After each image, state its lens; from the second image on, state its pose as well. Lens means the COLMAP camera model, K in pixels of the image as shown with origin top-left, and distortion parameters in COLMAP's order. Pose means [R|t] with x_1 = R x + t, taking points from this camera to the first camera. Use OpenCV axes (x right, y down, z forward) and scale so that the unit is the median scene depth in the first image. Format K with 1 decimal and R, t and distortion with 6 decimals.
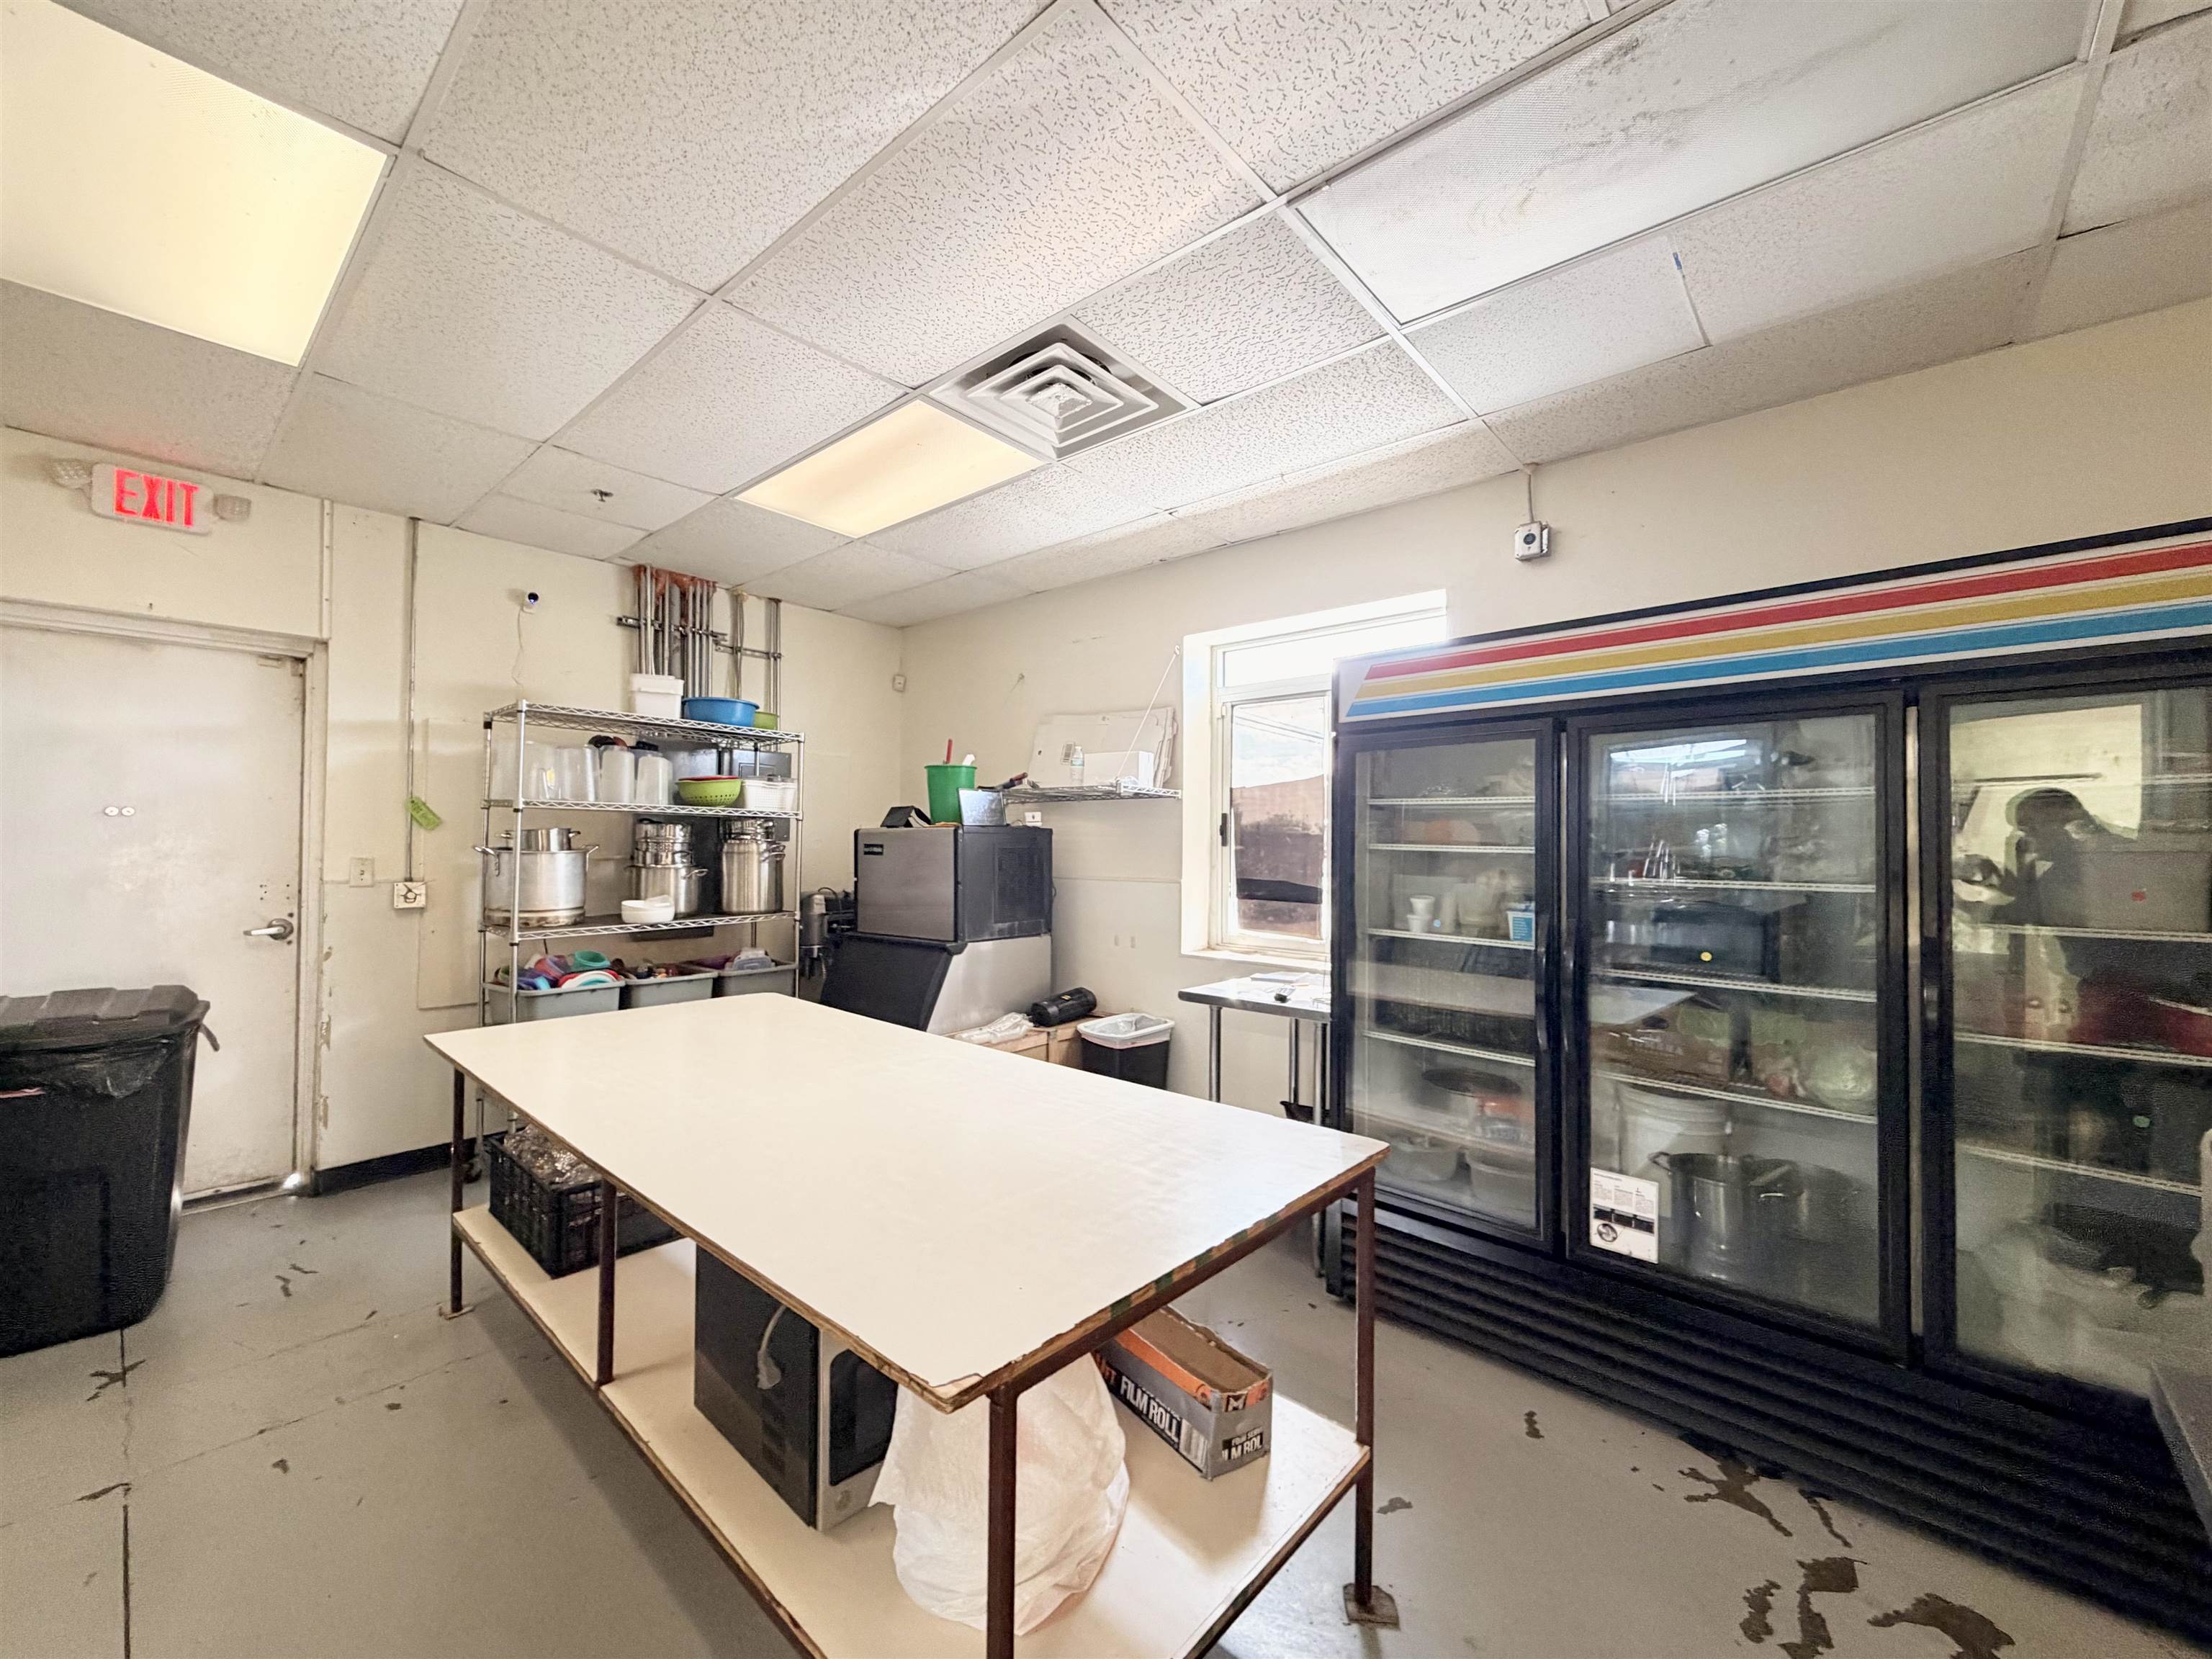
lens RADIAL K [[882.6, 0, 1096.2], [0, 882.6, 835.6], [0, 0, 1]] dist [0.000104, 0.000024]
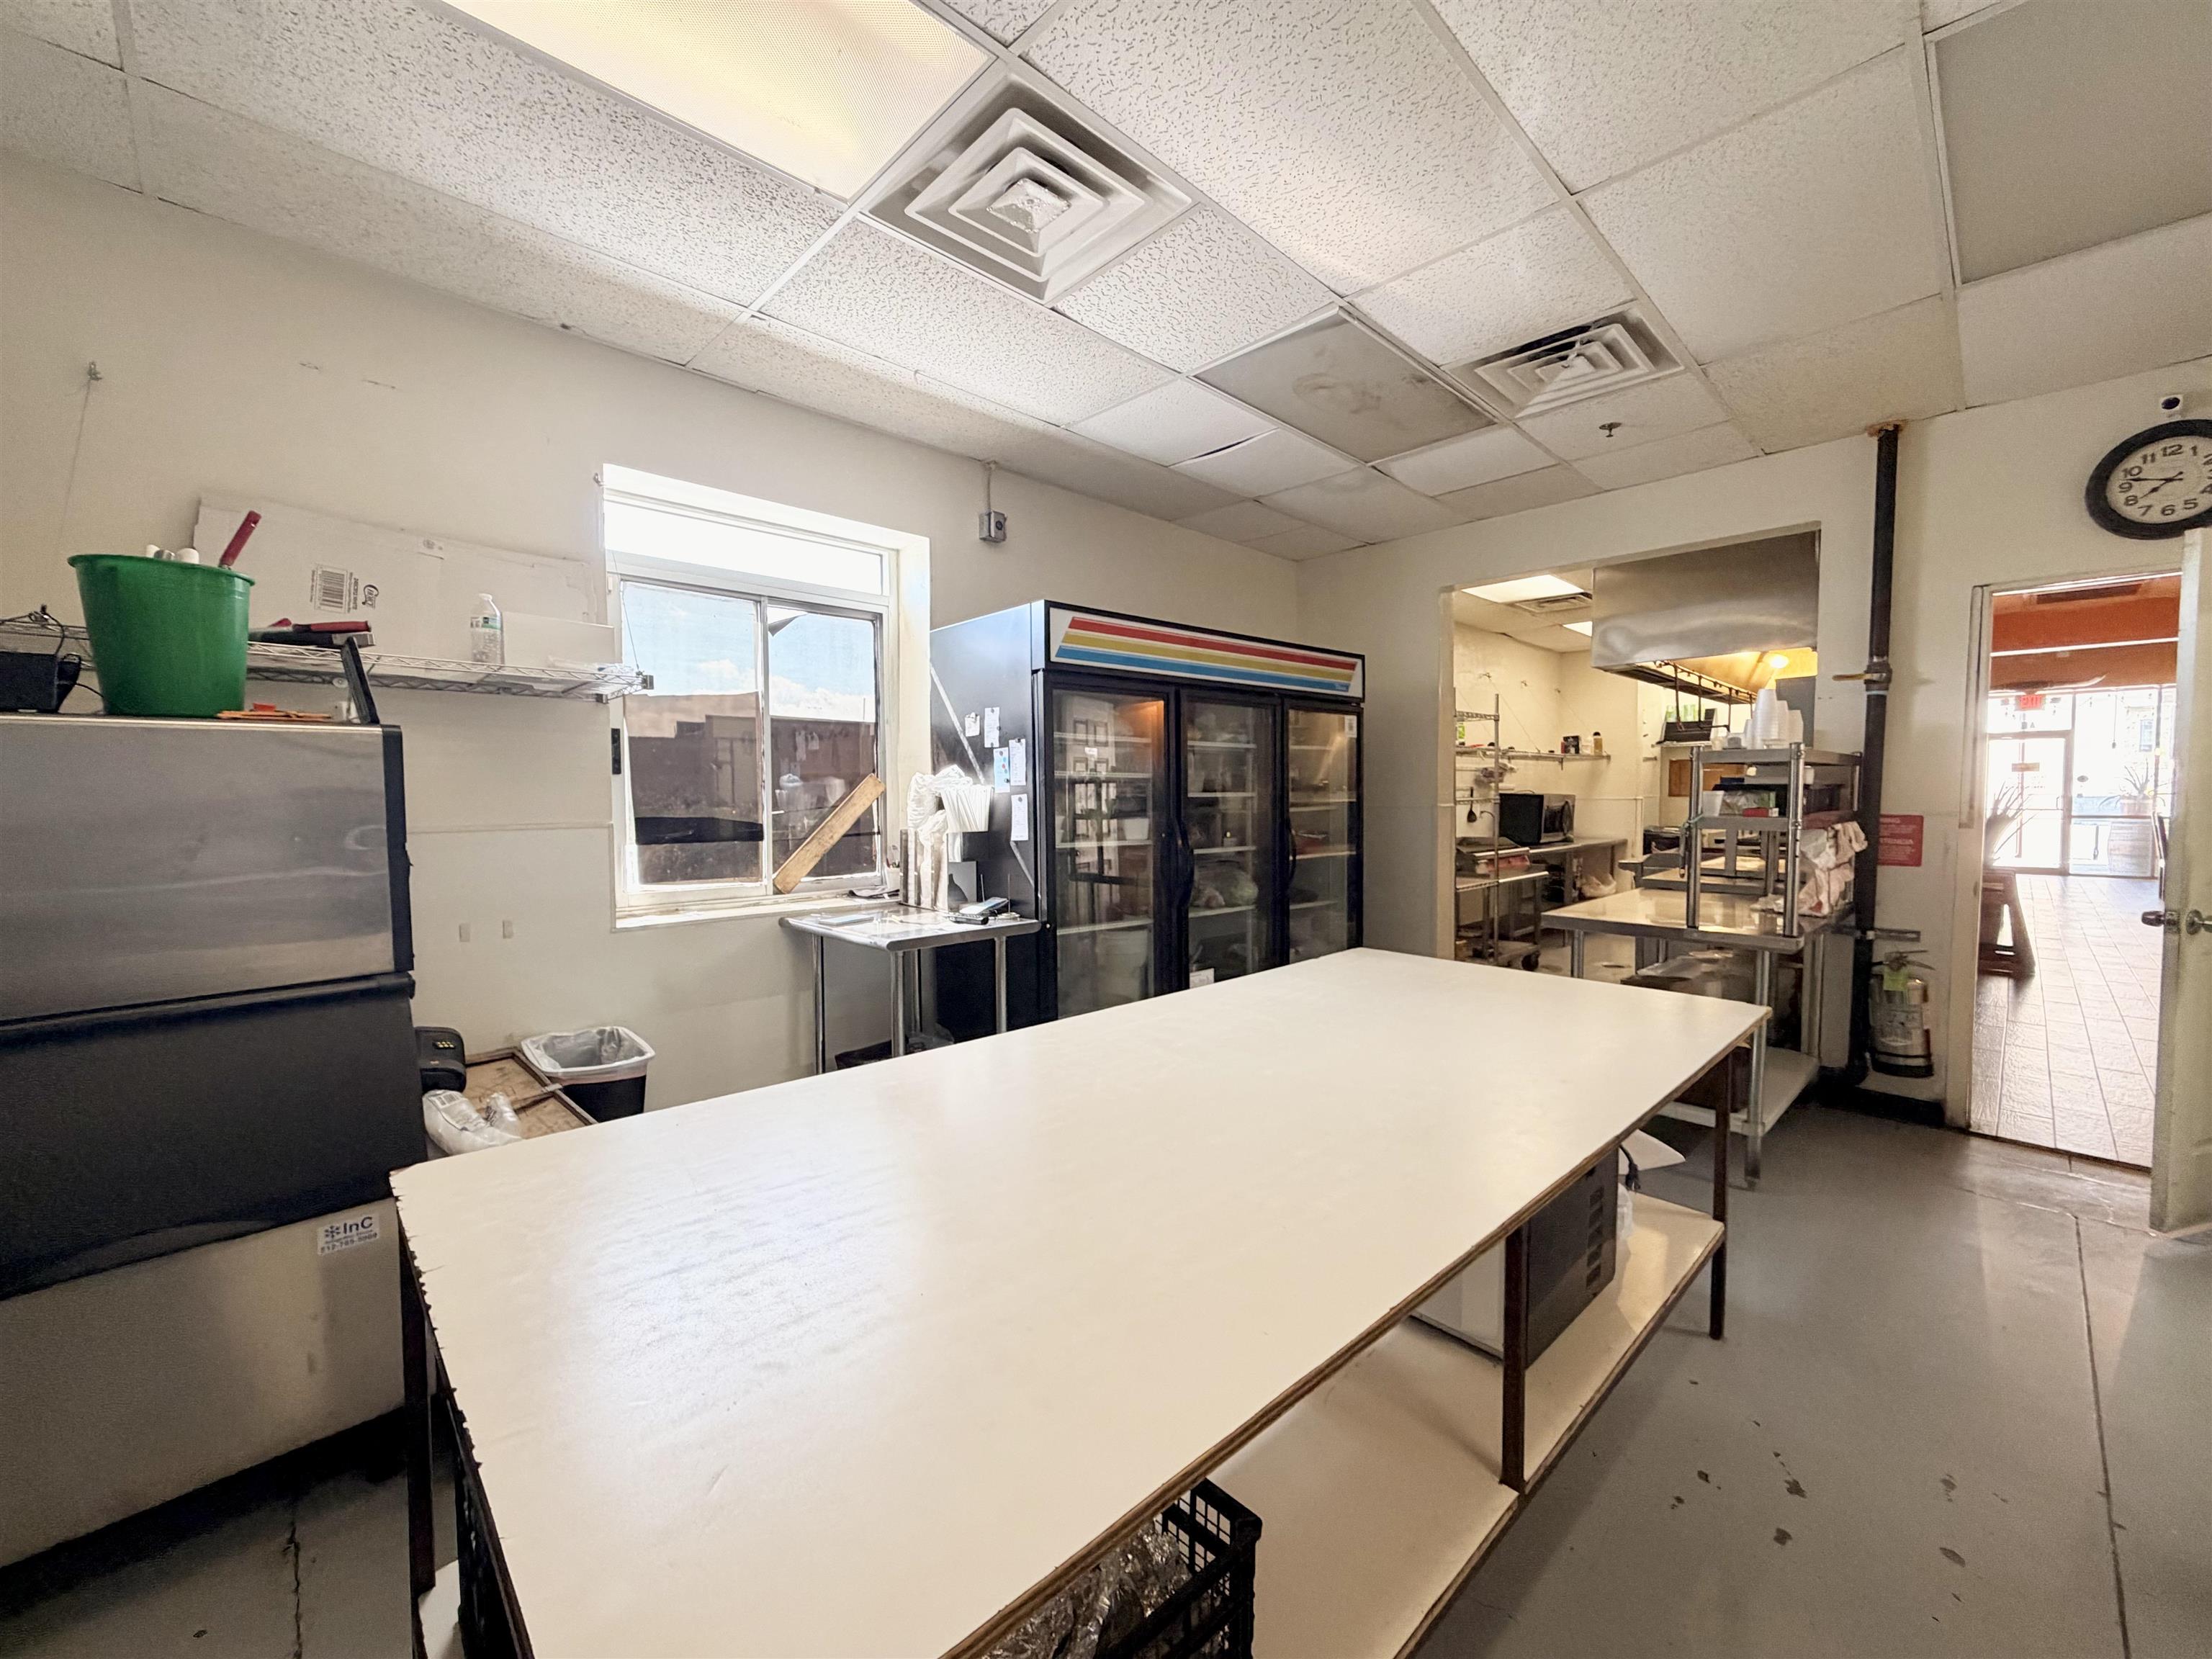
lens RADIAL K [[882.6, 0, 1098.2], [0, 882.6, 837.2], [0, 0, 1]] dist [0.000104, 0.000024]
pose [[0.082133, -0.063008, 0.994628, -0.657210], [-0.007971, 0.997926, 0.063876, 0.017274], [-0.996590, -0.013175, 0.081460, 0.659452]]
